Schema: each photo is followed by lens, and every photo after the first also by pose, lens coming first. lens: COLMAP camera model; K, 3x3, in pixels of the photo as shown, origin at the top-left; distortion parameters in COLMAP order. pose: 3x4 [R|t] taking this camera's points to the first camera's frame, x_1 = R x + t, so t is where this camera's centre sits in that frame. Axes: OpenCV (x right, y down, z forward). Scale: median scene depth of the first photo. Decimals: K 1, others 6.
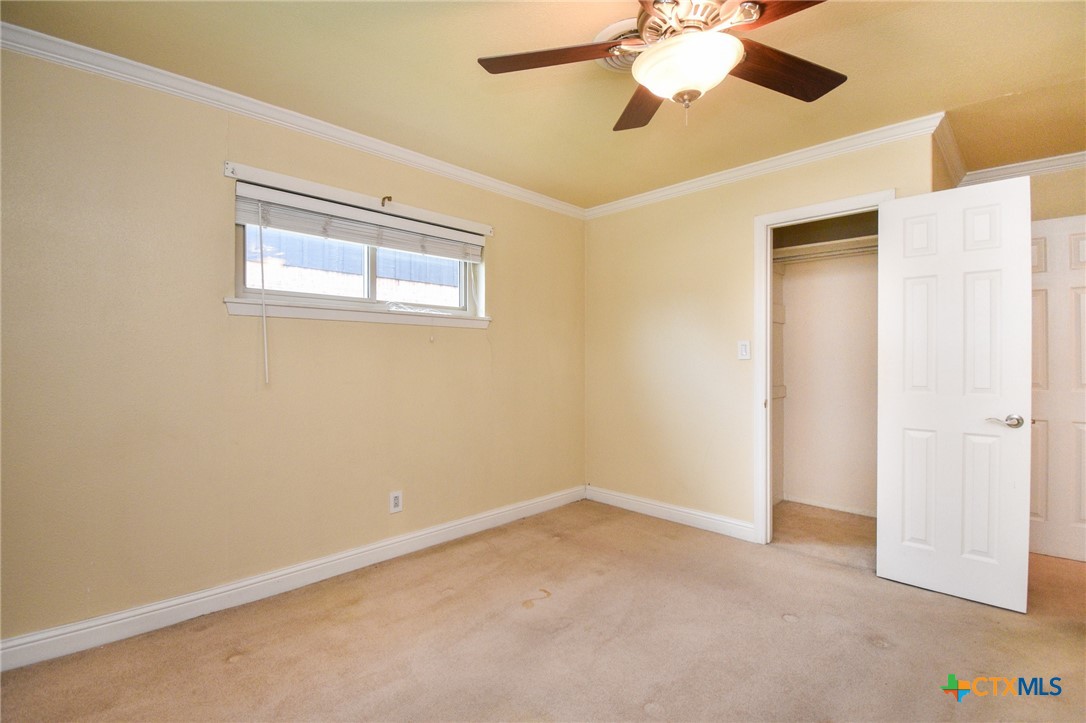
lens RADIAL K [[499.4, 0, 541.4], [0, 499.4, 364.0], [0, 0, 1]] dist [0.015898, -0.026216]
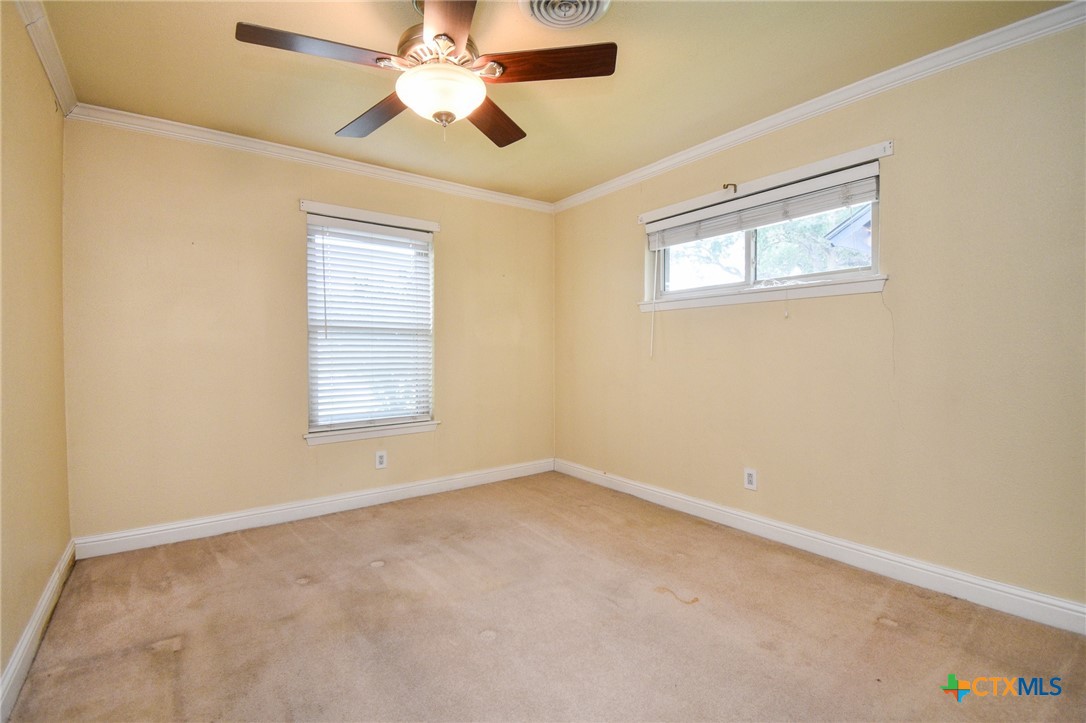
lens RADIAL K [[499.4, 0, 541.4], [0, 499.4, 364.0], [0, 0, 1]] dist [0.015898, -0.026216]
pose [[-0.163479, 0.033391, -0.985982, 0.778299], [0.003593, 0.999441, 0.033251, 0.007171], [0.986540, 0.001893, -0.163507, 0.754526]]
